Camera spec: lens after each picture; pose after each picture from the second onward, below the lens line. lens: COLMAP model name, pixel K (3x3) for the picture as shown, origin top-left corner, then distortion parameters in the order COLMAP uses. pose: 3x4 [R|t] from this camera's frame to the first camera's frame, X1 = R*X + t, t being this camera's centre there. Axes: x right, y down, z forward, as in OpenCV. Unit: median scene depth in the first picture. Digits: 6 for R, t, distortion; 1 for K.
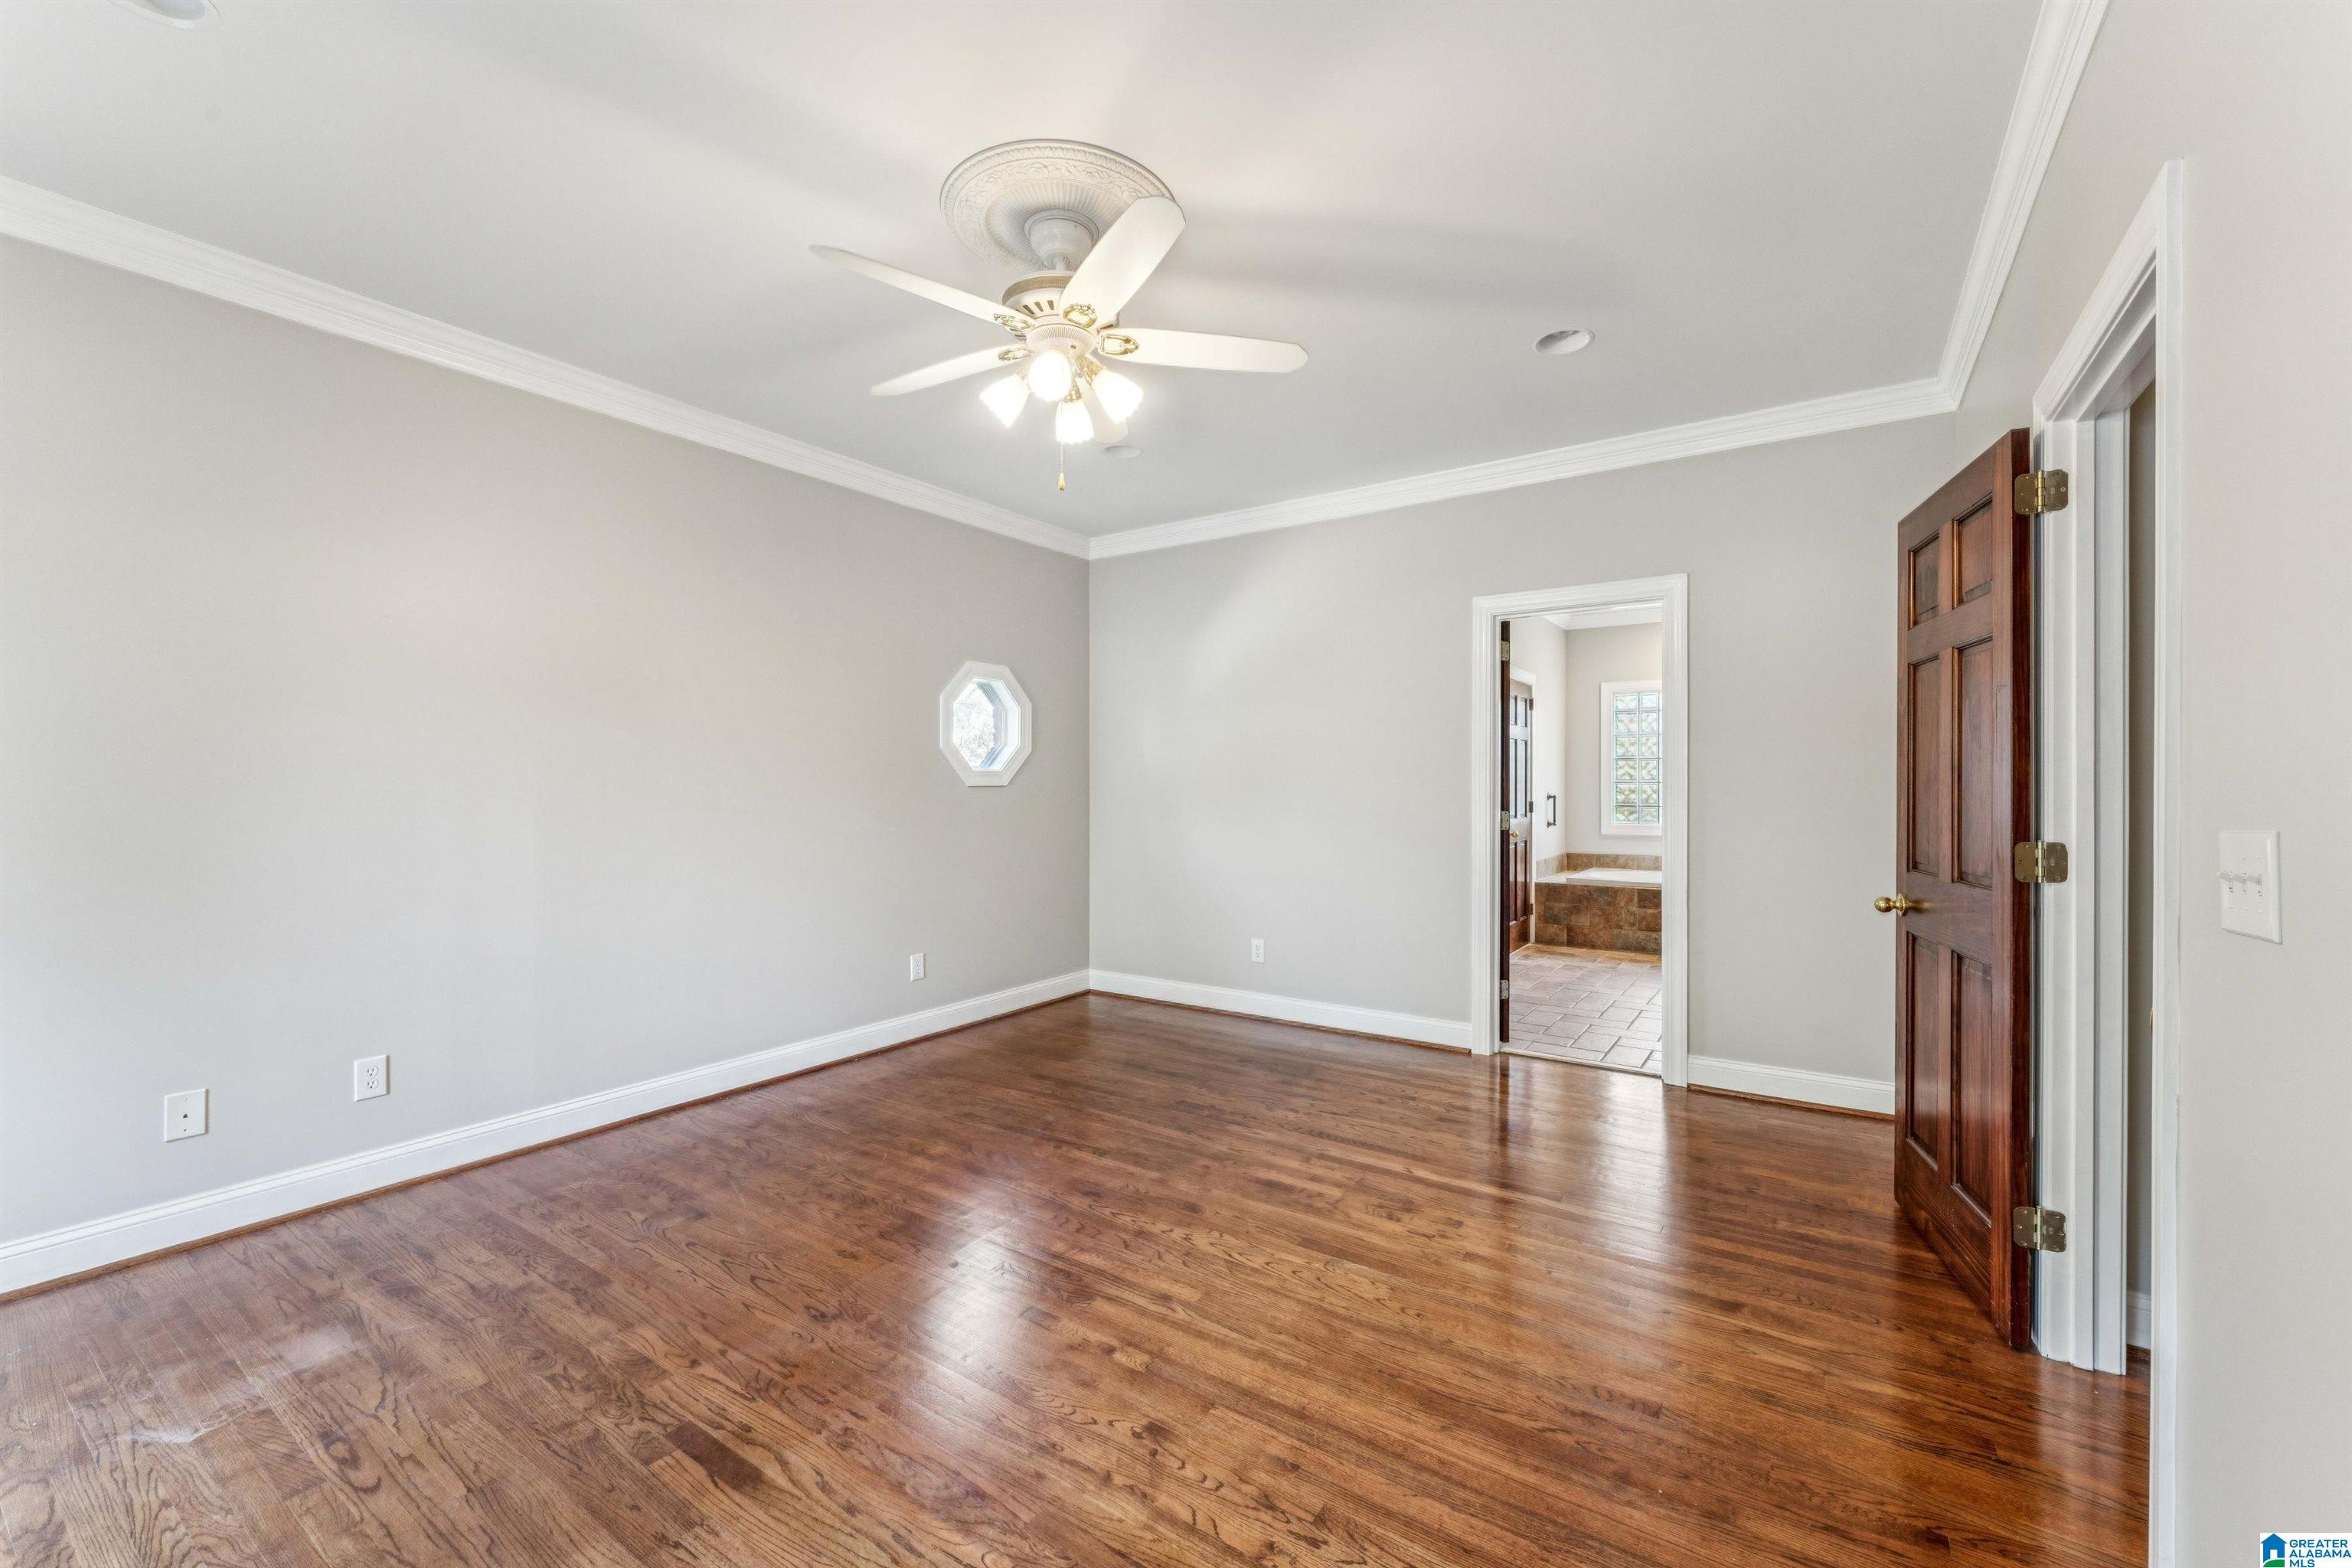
lens RADIAL K [[950.2, 0, 1184.3], [0, 950.2, 783.9], [0, 0, 1]] dist [-0.005911, -0.000231]
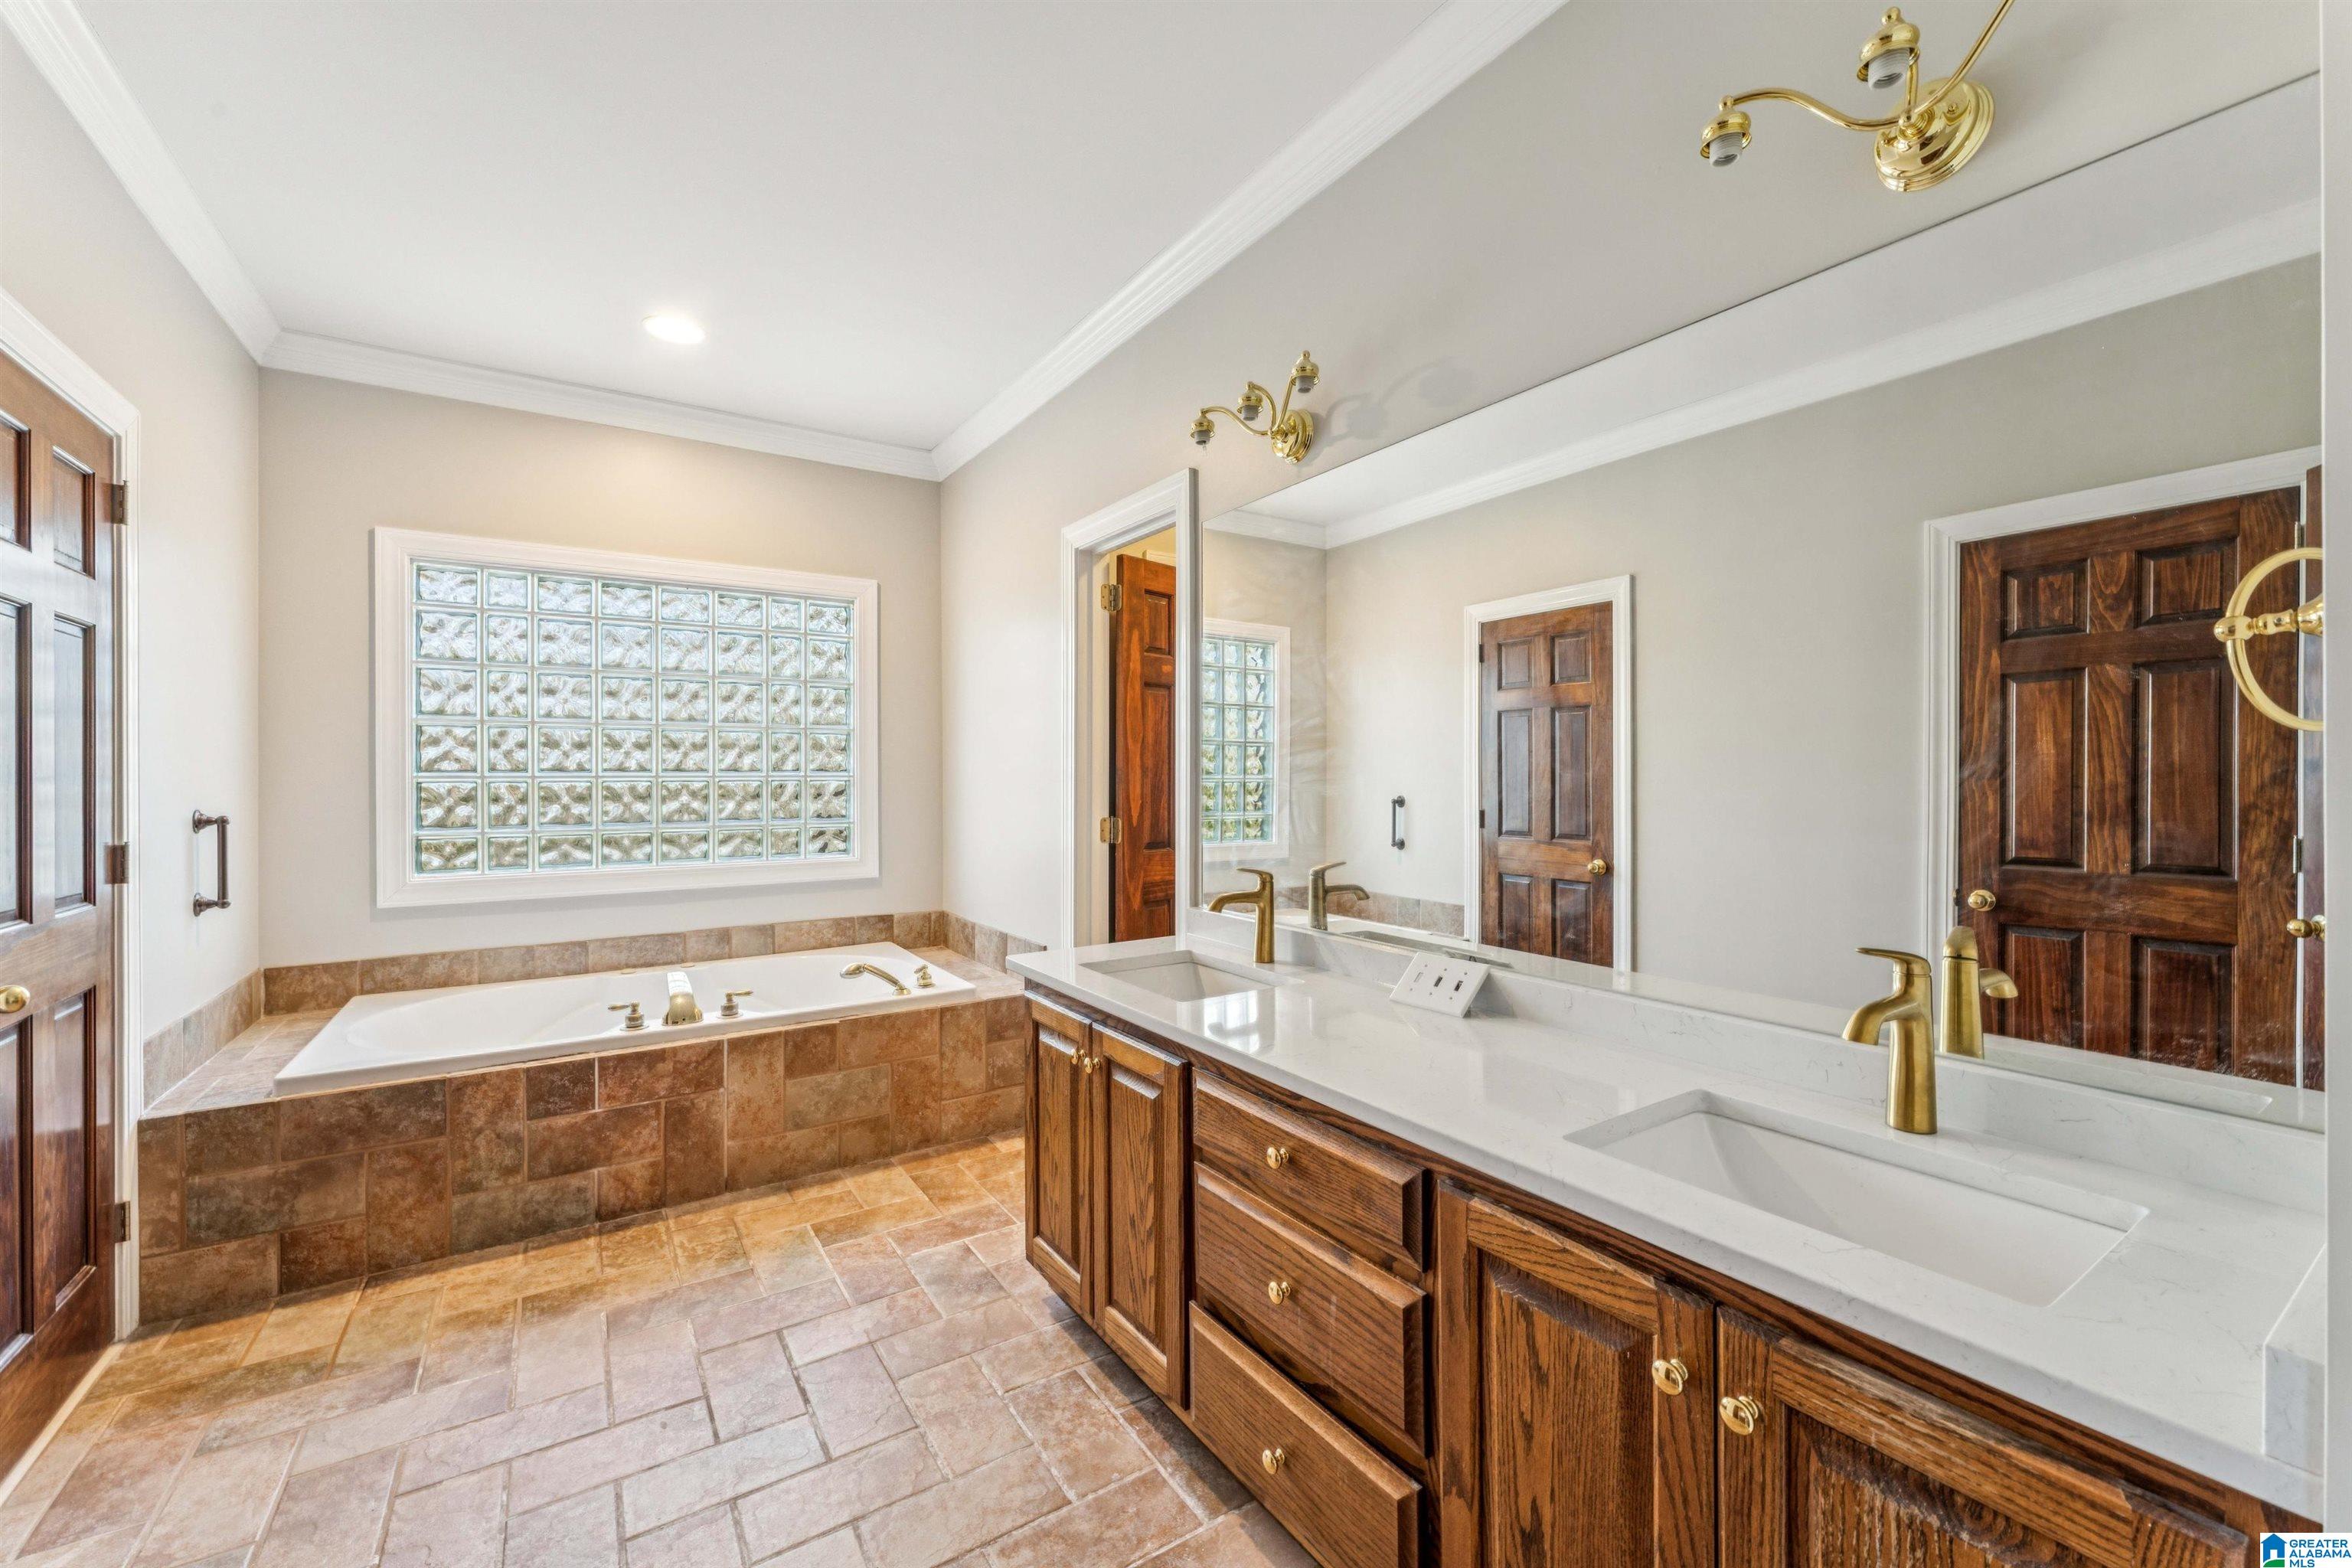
lens RADIAL K [[950.2, 0, 1184.3], [0, 950.2, 783.9], [0, 0, 1]] dist [-0.005911, -0.000231]
pose [[0.386826, -0.004556, 0.922141, 0.229753], [0.005715, 0.999980, 0.002543, 0.002464], [-0.922135, 0.004286, 0.386844, 0.597098]]
